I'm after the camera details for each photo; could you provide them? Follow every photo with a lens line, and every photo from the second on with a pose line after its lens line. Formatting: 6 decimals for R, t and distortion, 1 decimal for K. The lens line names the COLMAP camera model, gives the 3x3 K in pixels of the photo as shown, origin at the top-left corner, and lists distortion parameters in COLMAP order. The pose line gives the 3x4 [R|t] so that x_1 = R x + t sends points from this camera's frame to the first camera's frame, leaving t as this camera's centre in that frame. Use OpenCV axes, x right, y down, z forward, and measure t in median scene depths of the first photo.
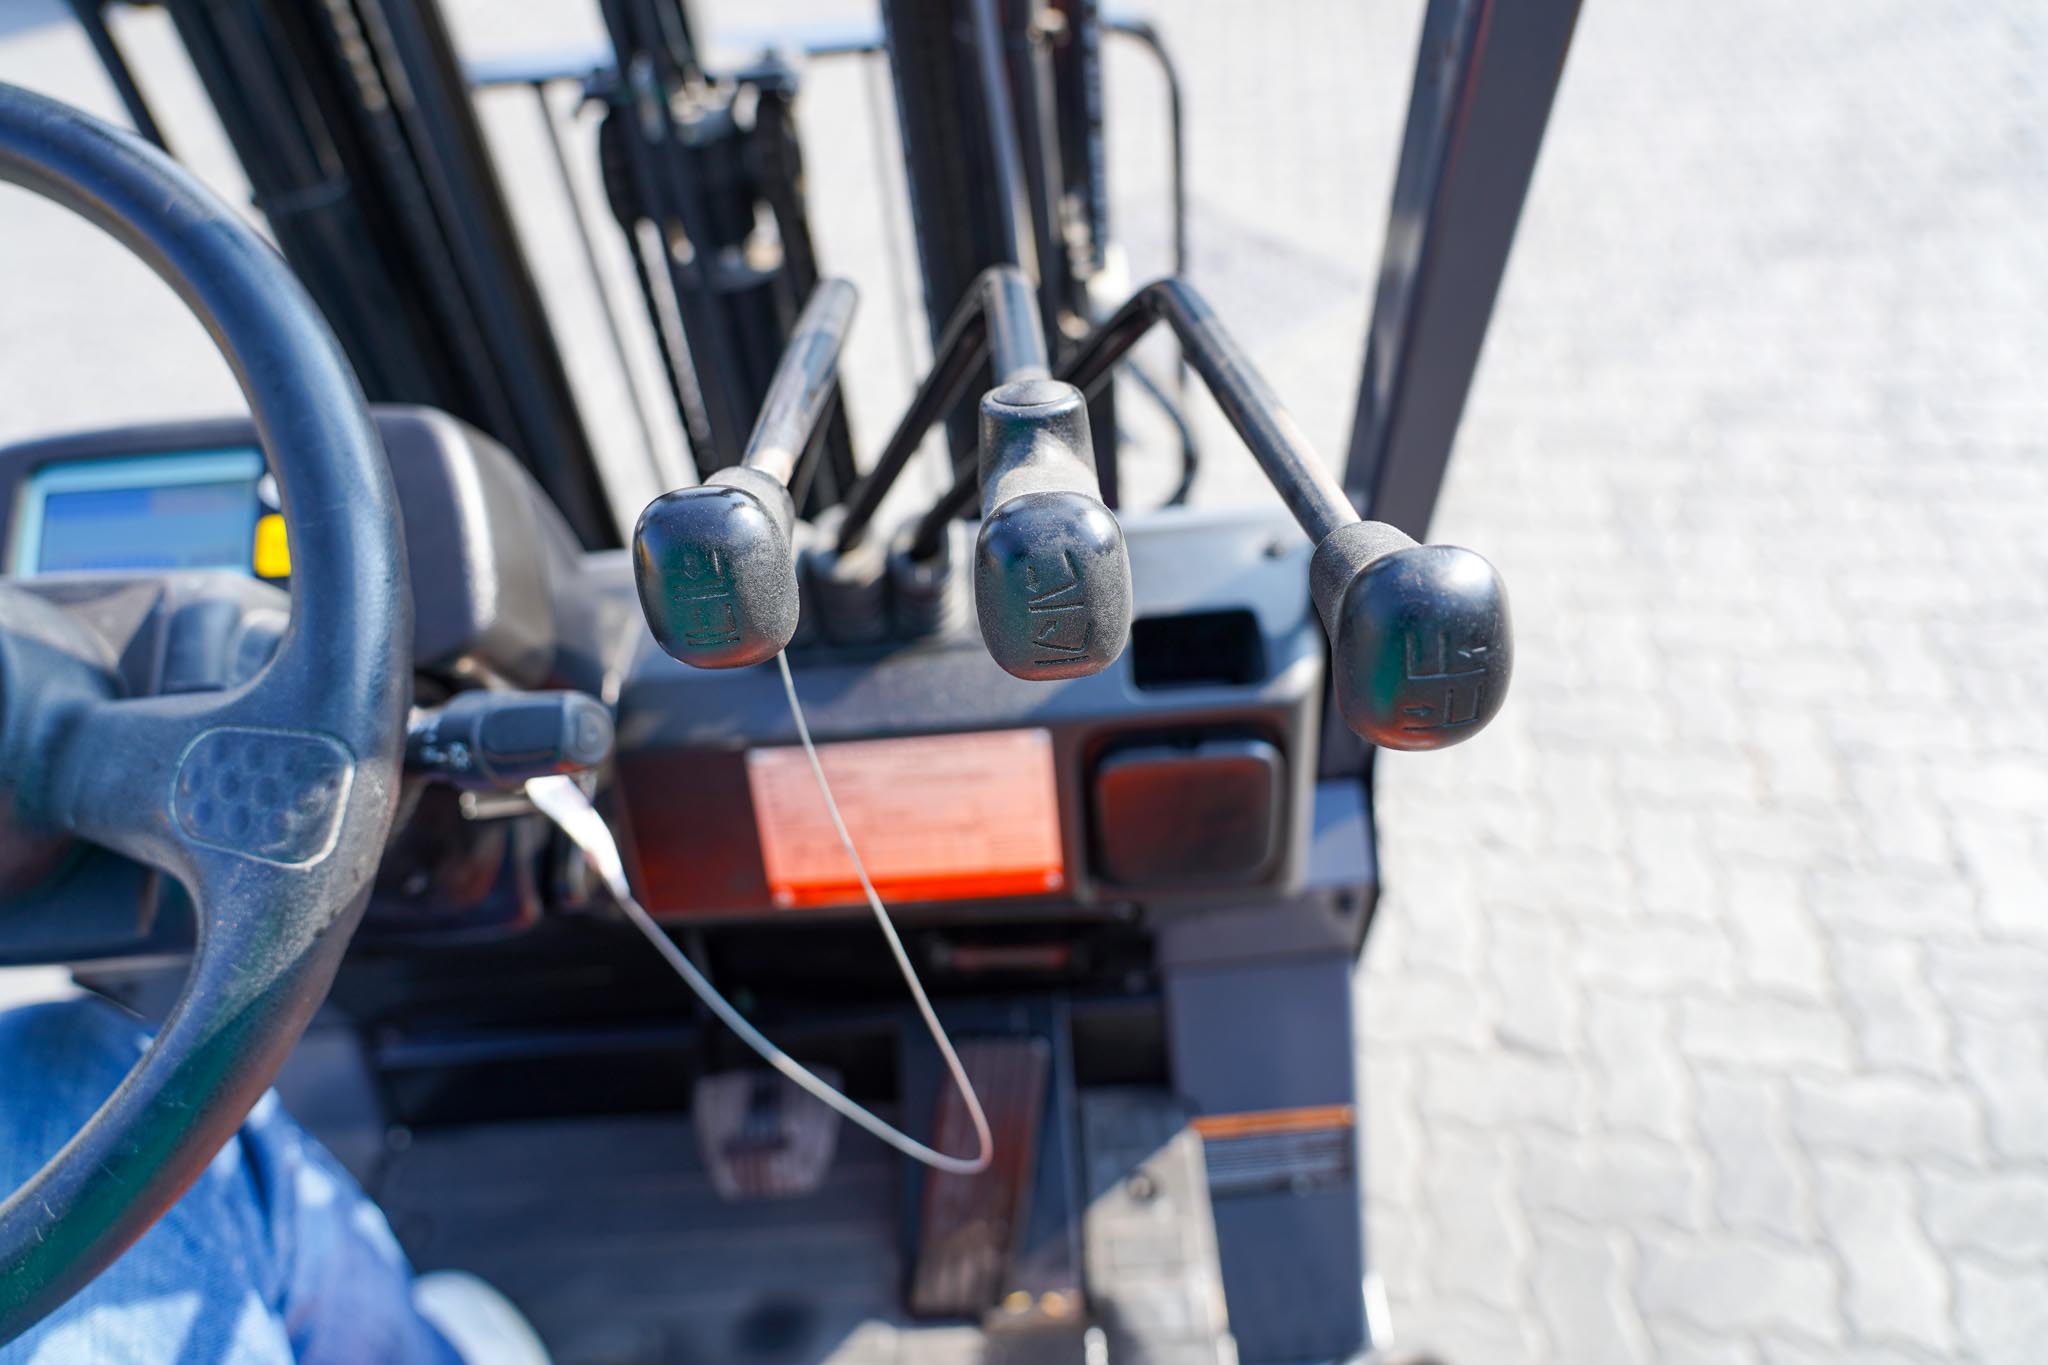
lens RADIAL K [[1384.5, 0, 1021.2], [0, 1384.5, 670.6], [0, 0, 1]] dist [-0.033260, 0.015987]
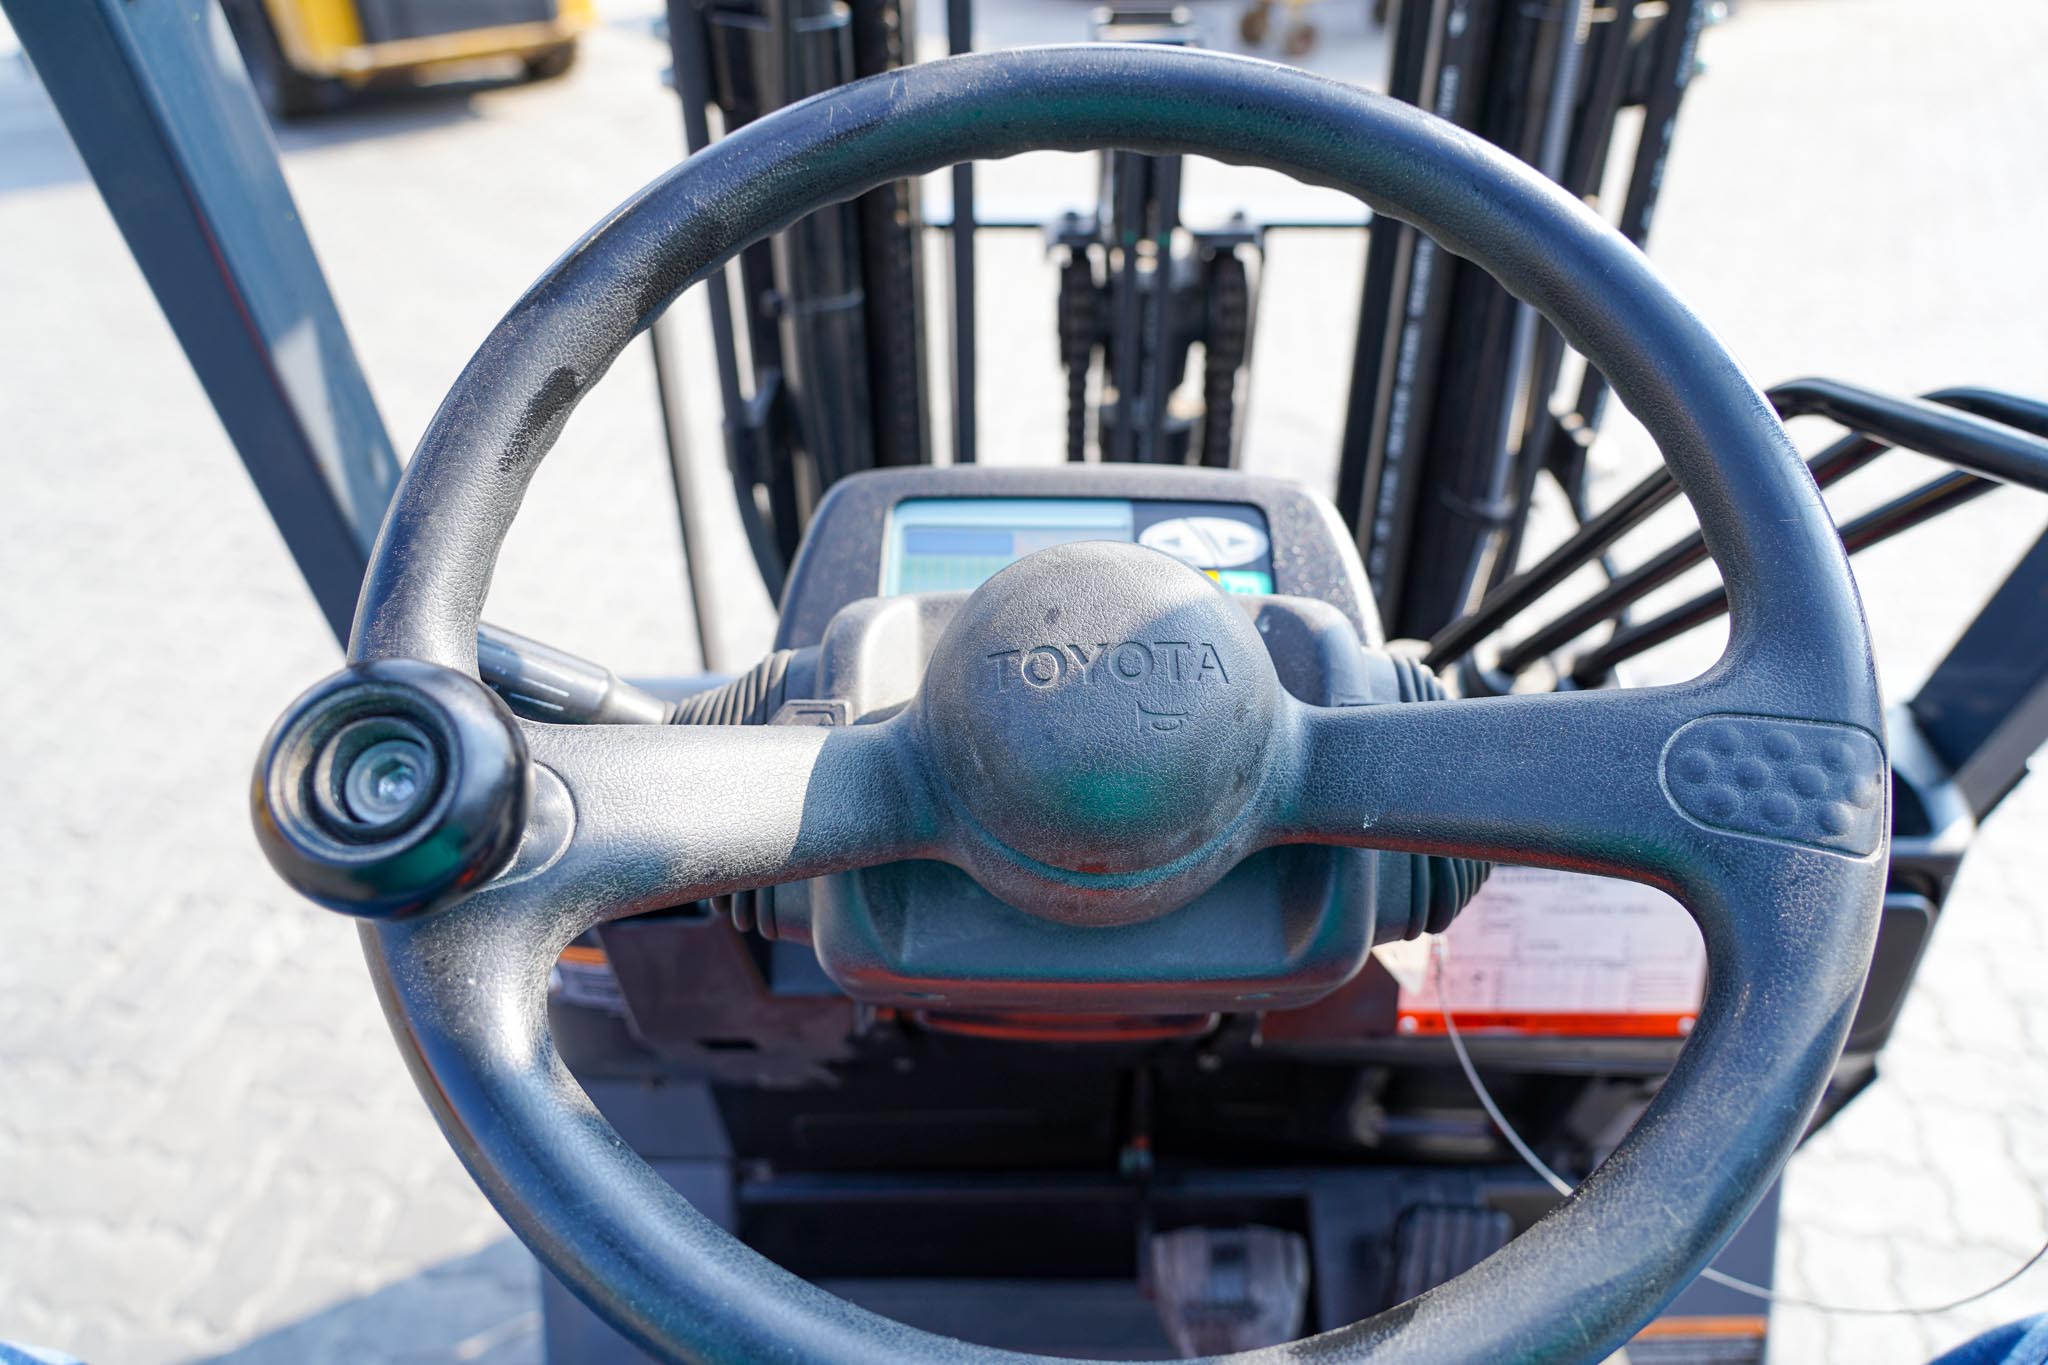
lens RADIAL K [[1379.6, 0, 1024.0], [0, 1379.6, 682.5], [0, 0, 1]] dist [0.009854, 0.003084]
pose [[0.995432, 0.084653, 0.044142, -0.357416], [-0.077589, 0.986732, -0.142621, 0.062082], [-0.055630, 0.138545, 0.988793, 0.020475]]
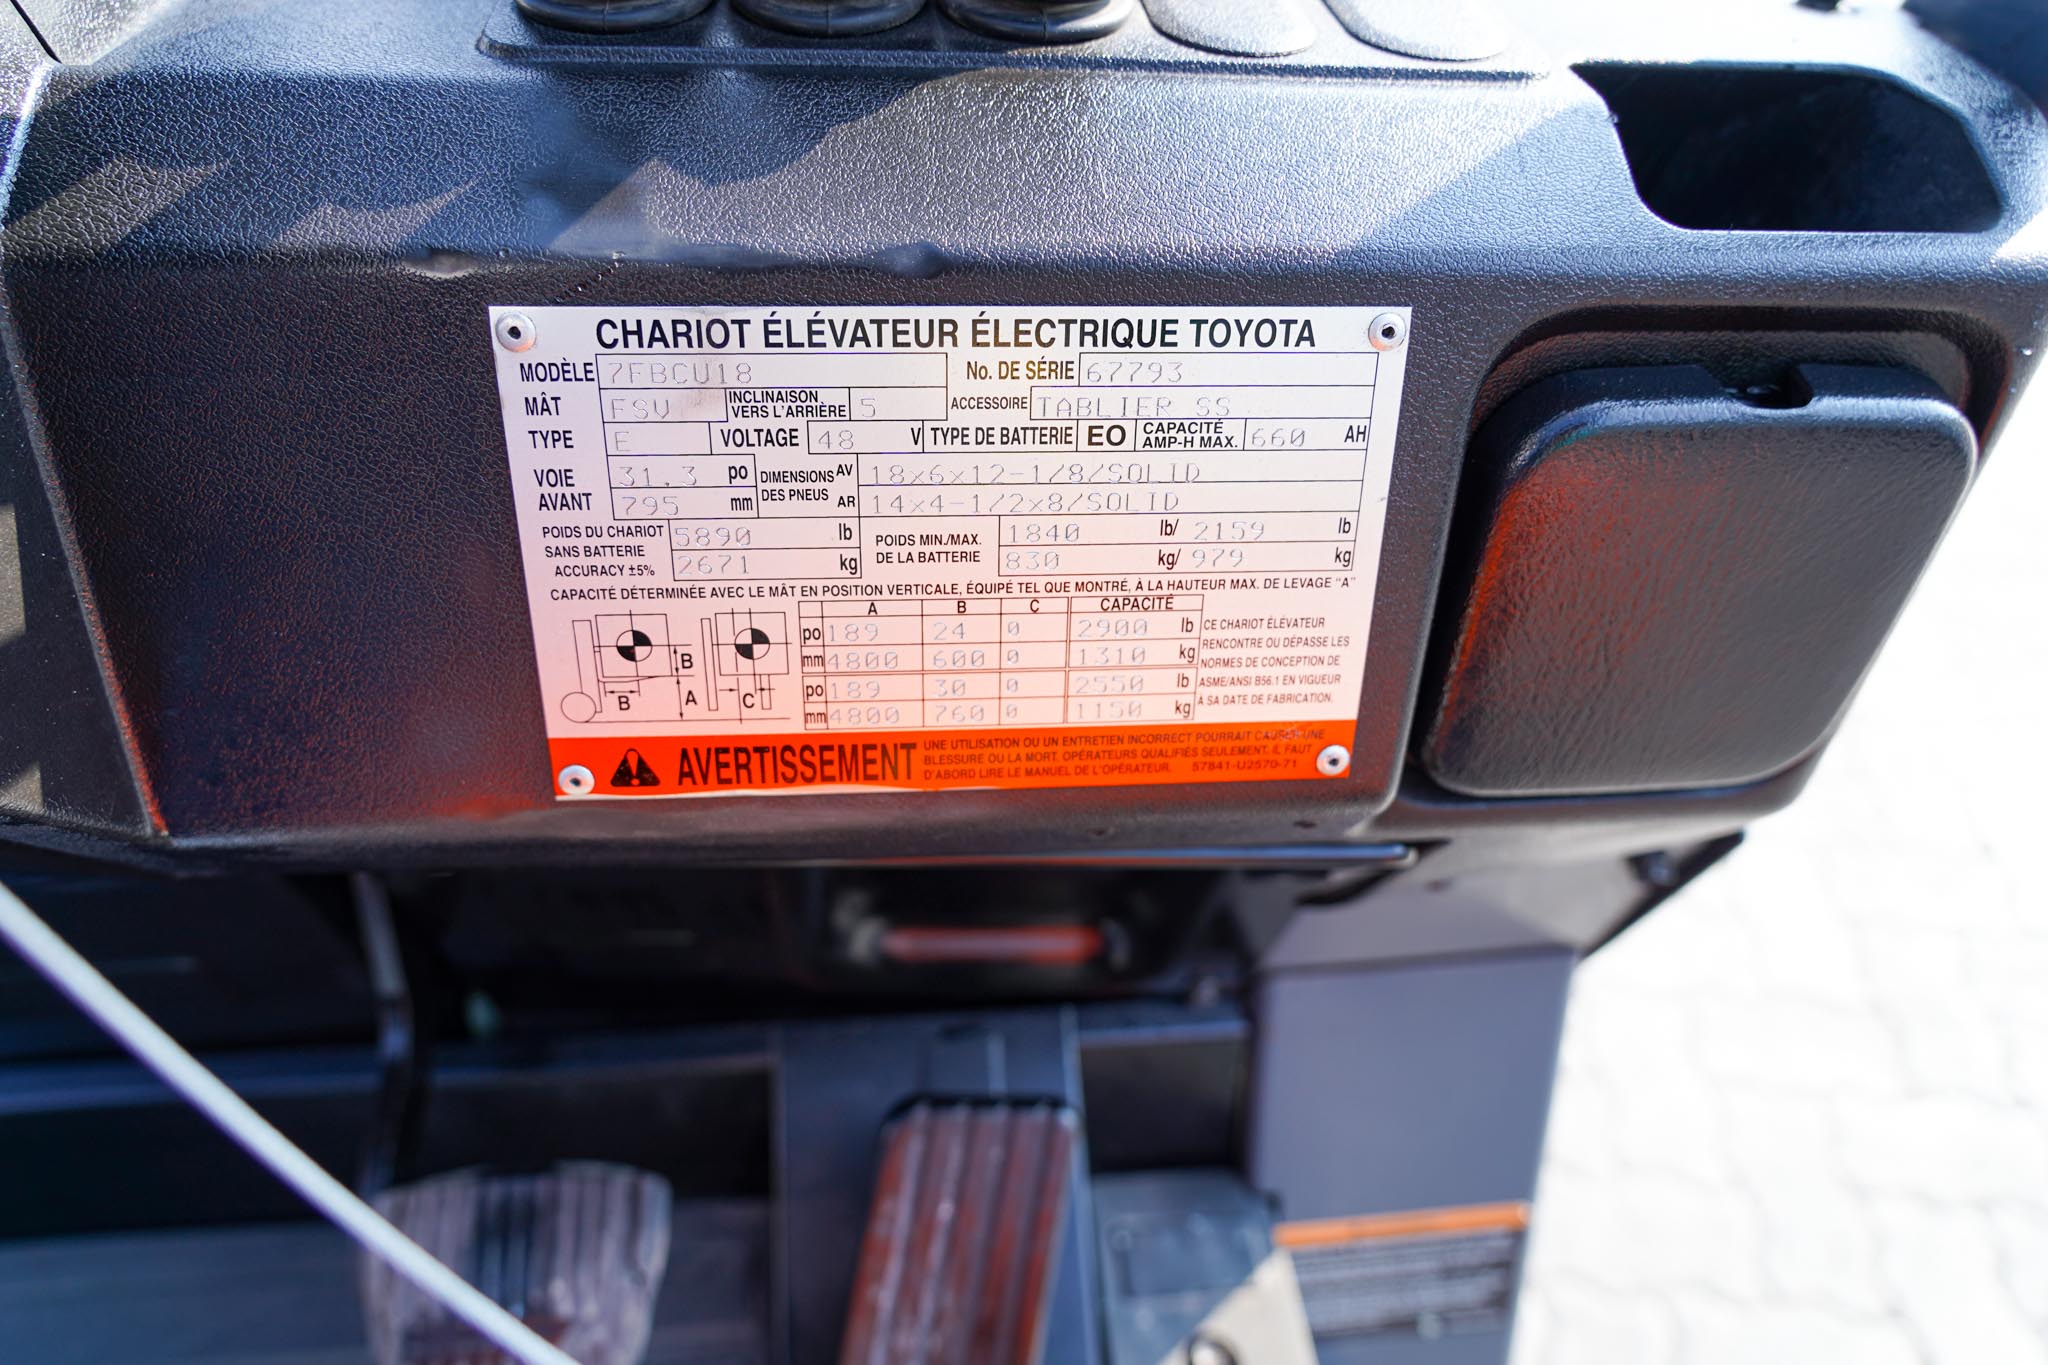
lens RADIAL K [[1384.5, 0, 1021.2], [0, 1384.5, 670.6], [0, 0, 1]] dist [-0.033260, 0.015987]
pose [[0.987010, 0.050829, 0.152406, -0.082693], [-0.054166, 0.998373, 0.017822, 0.088870], [-0.151252, -0.025846, 0.988157, 0.458101]]
